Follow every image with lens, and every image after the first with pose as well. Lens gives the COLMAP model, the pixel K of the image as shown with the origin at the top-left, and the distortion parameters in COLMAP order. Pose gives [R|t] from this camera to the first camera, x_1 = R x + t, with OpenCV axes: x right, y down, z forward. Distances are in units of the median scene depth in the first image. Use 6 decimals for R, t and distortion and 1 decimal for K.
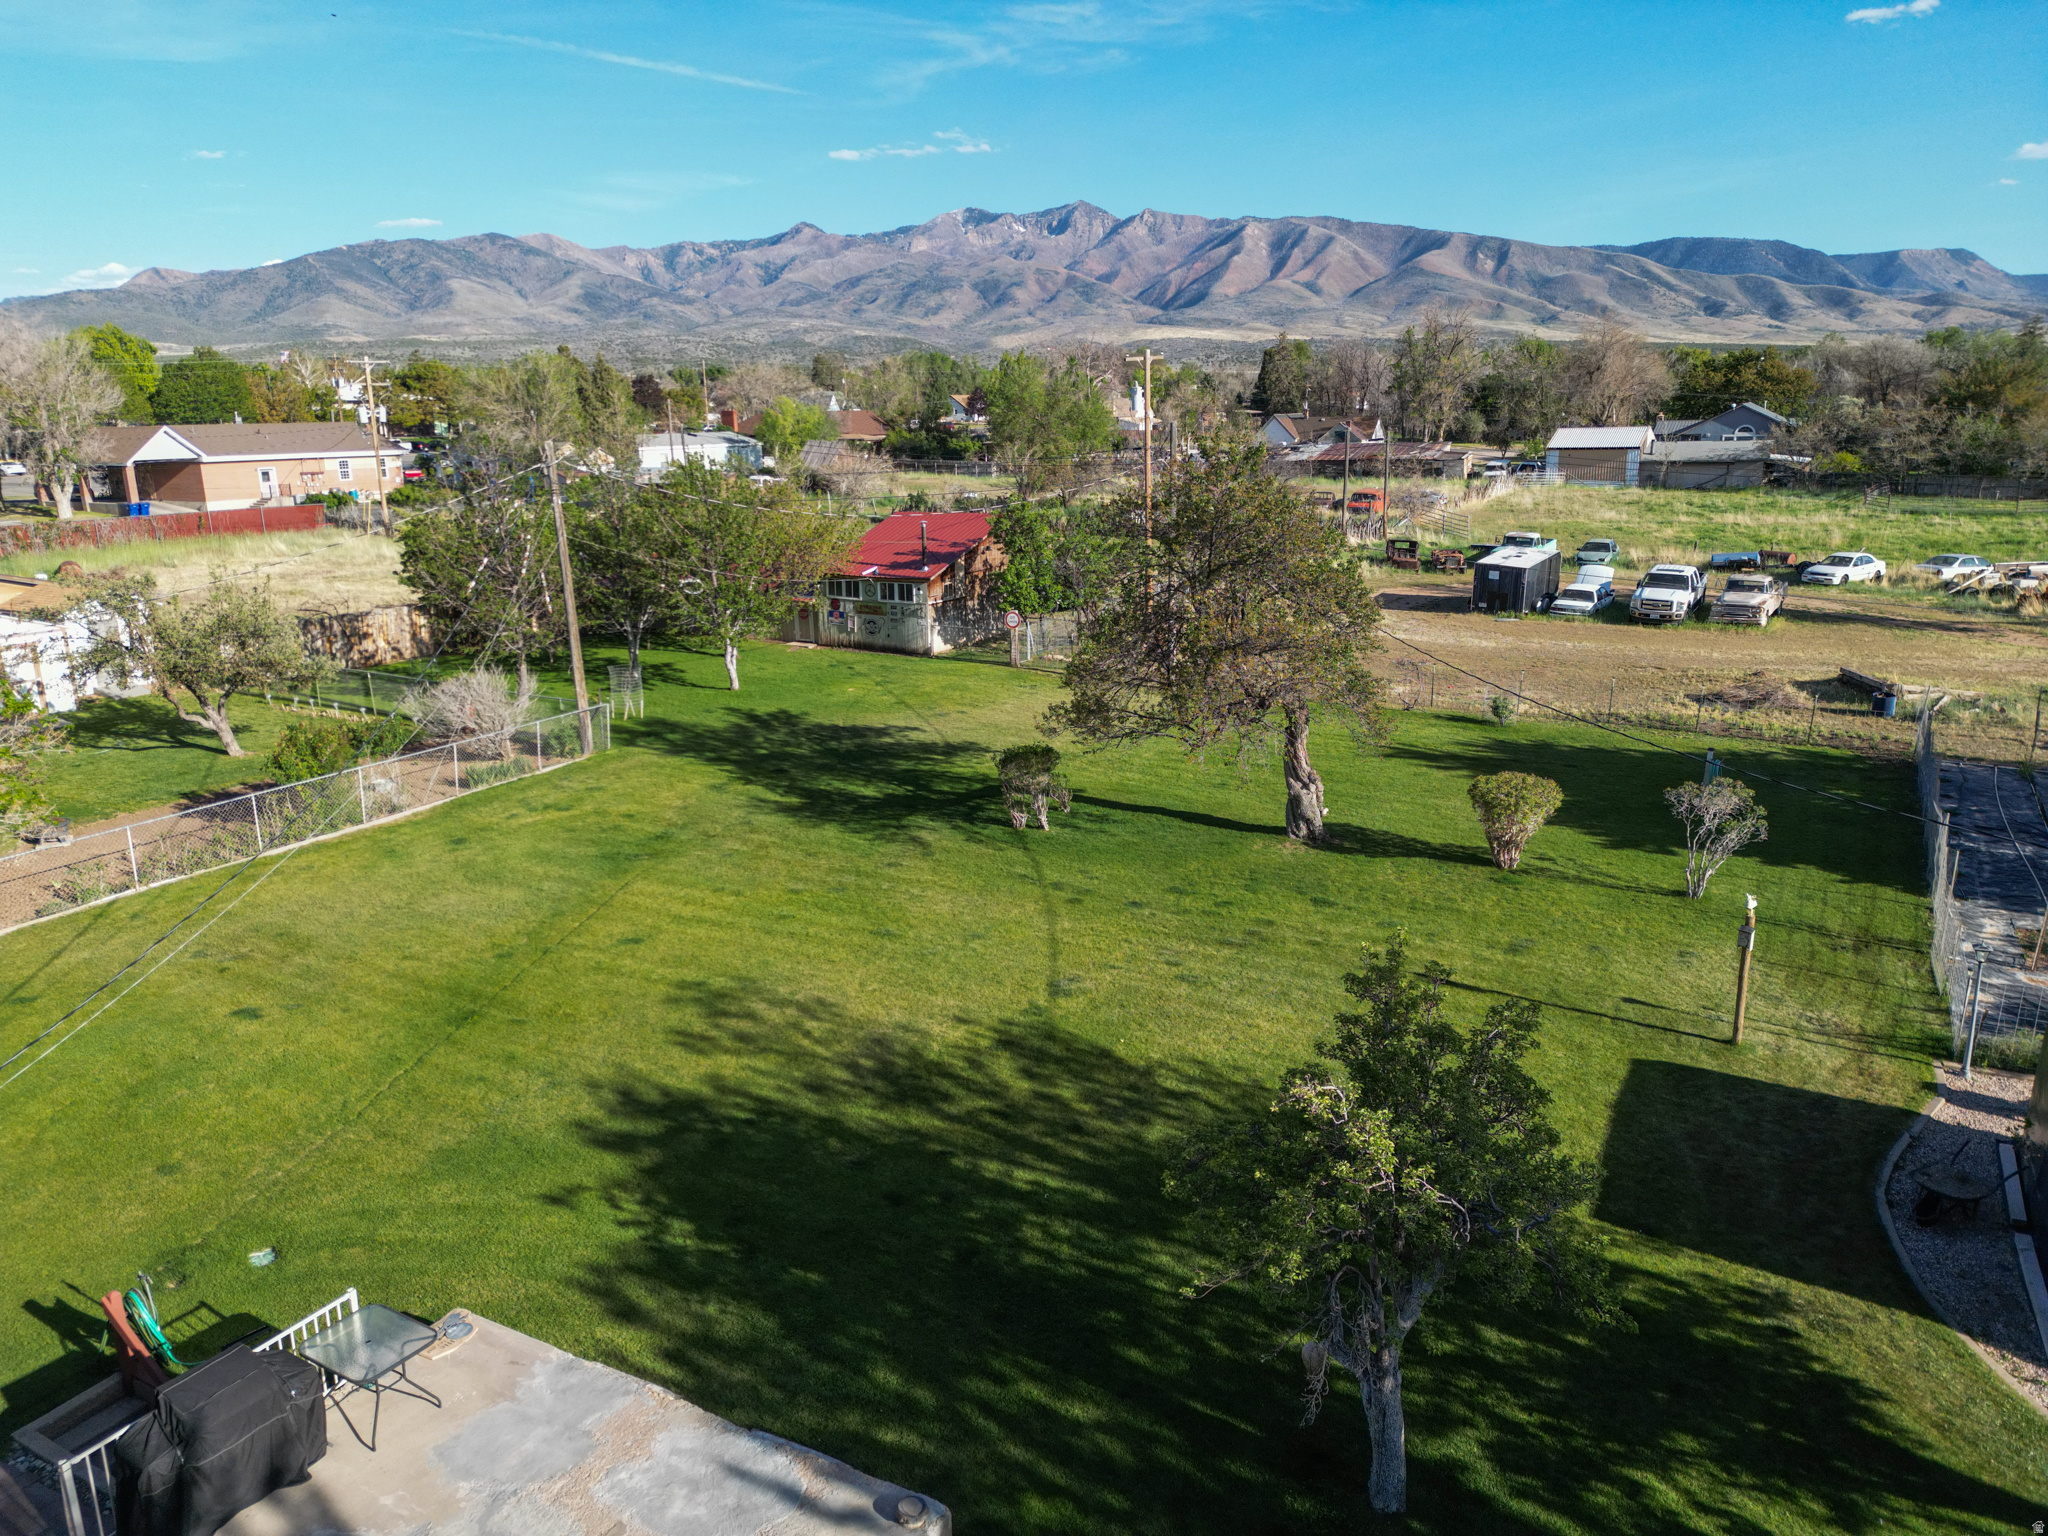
lens RADIAL K [[1406.0, 0, 1024.0], [0, 1406.0, 768.0], [0, 0, 1]] dist [-0.000075, -0.000615]
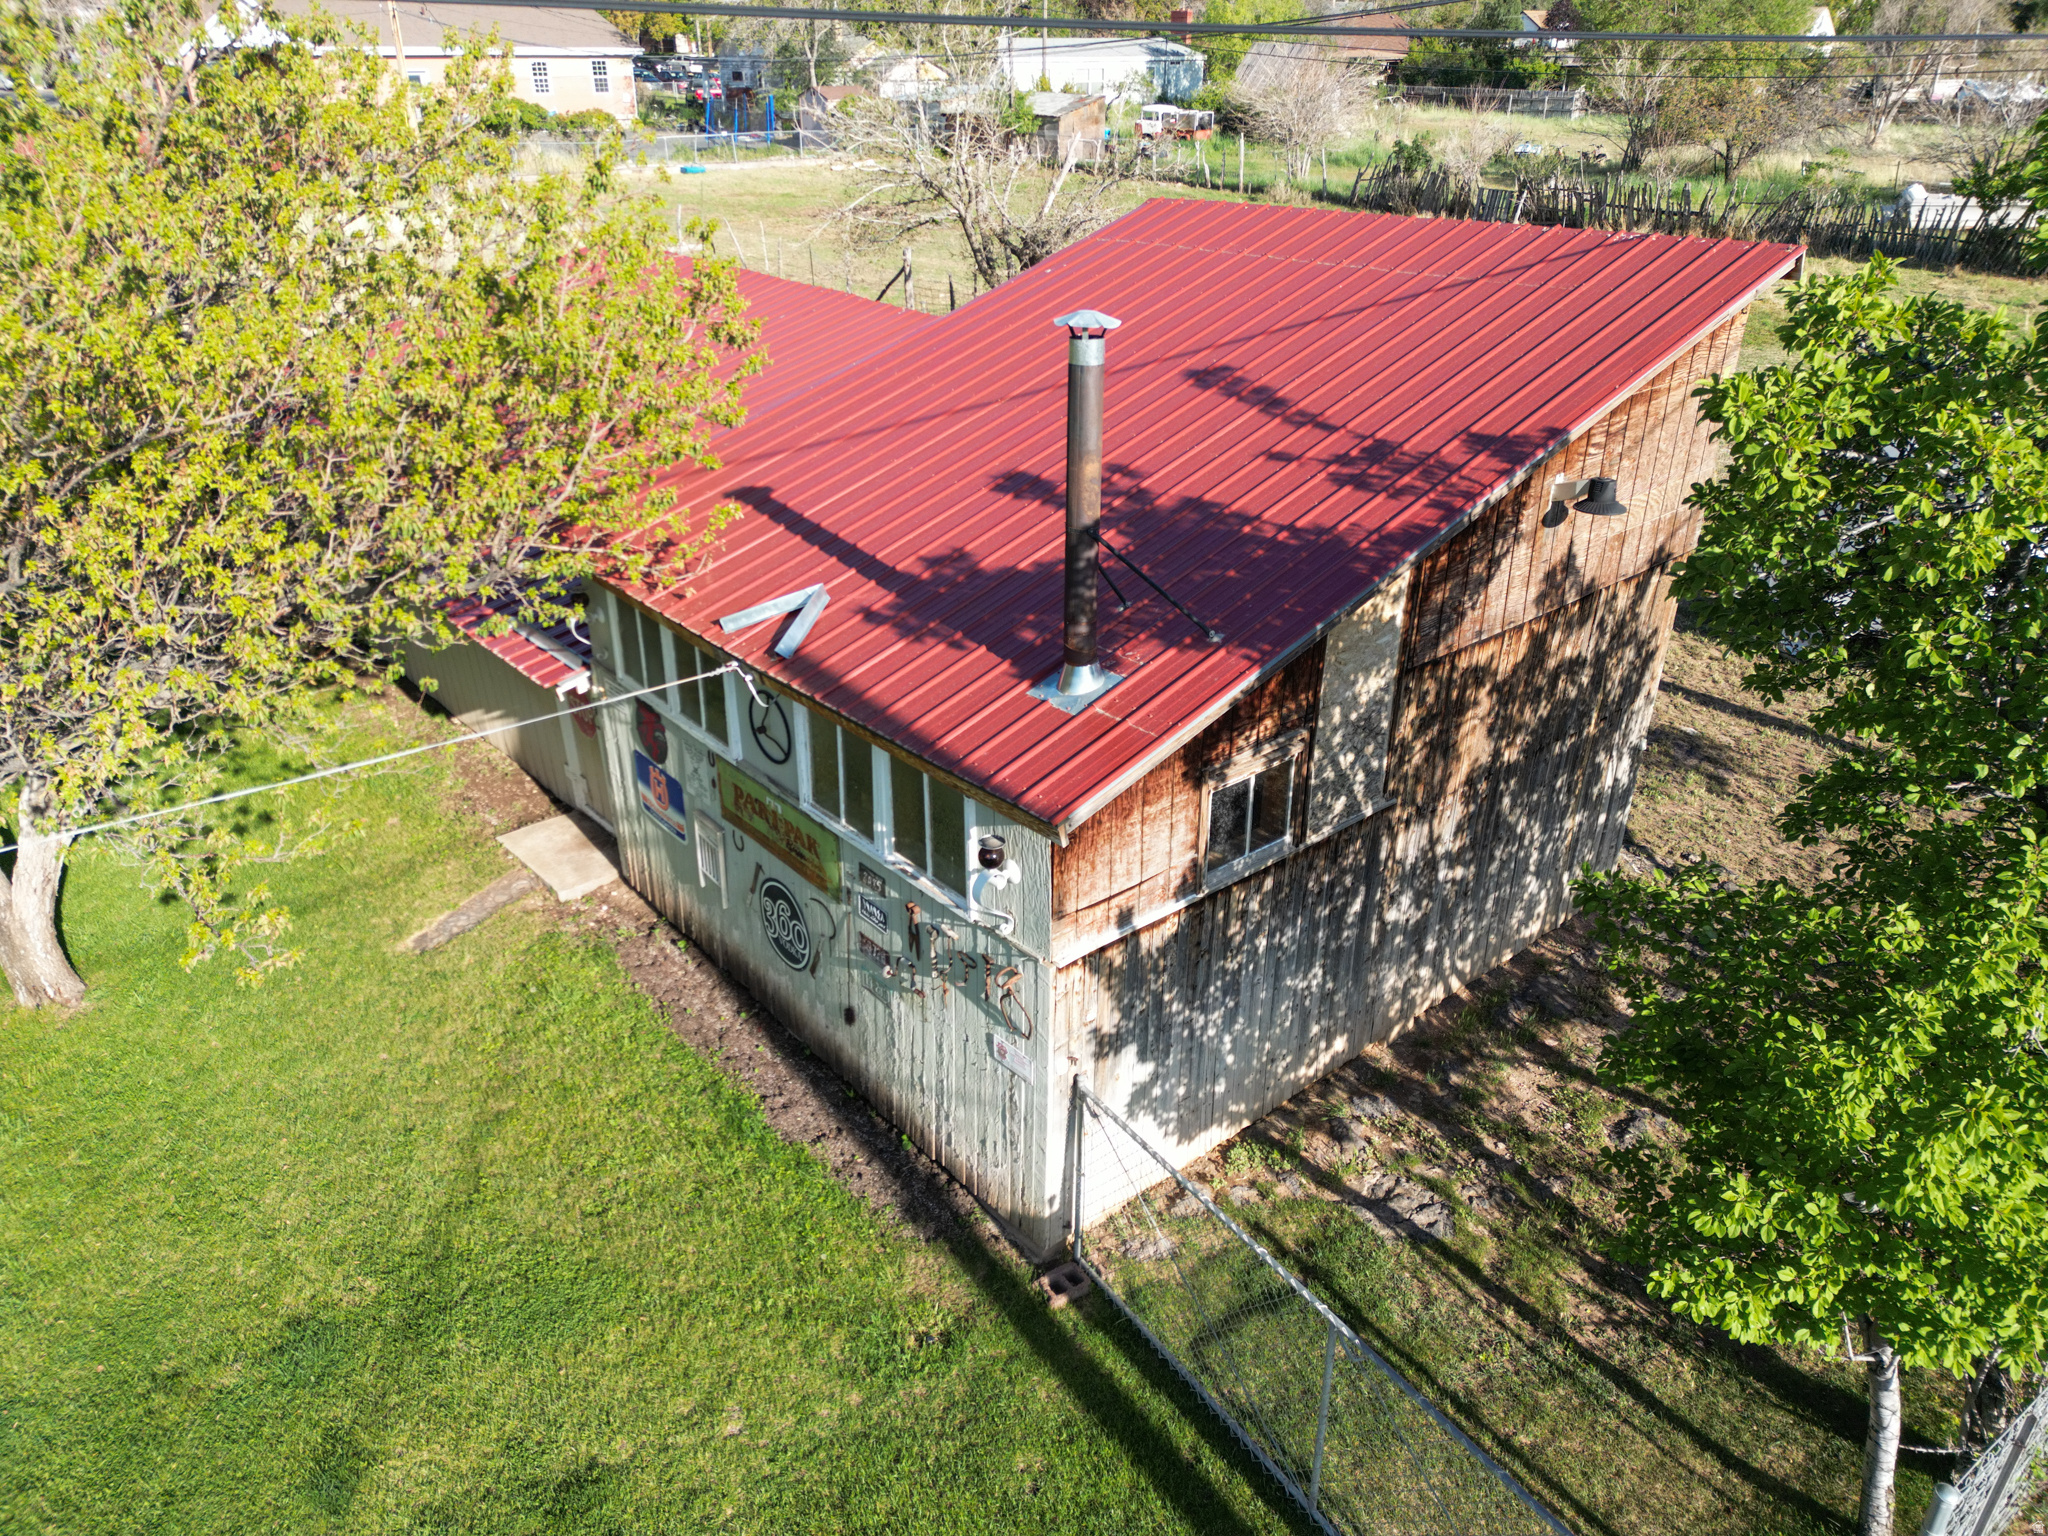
lens RADIAL K [[1406.0, 0, 1024.0], [0, 1406.0, 768.0], [0, 0, 1]] dist [-0.000075, -0.000615]
pose [[0.937440, 0.165158, -0.306478, -0.032062], [-0.093012, 0.967127, 0.236674, -0.159776], [0.335492, -0.193362, 0.921985, 0.848886]]
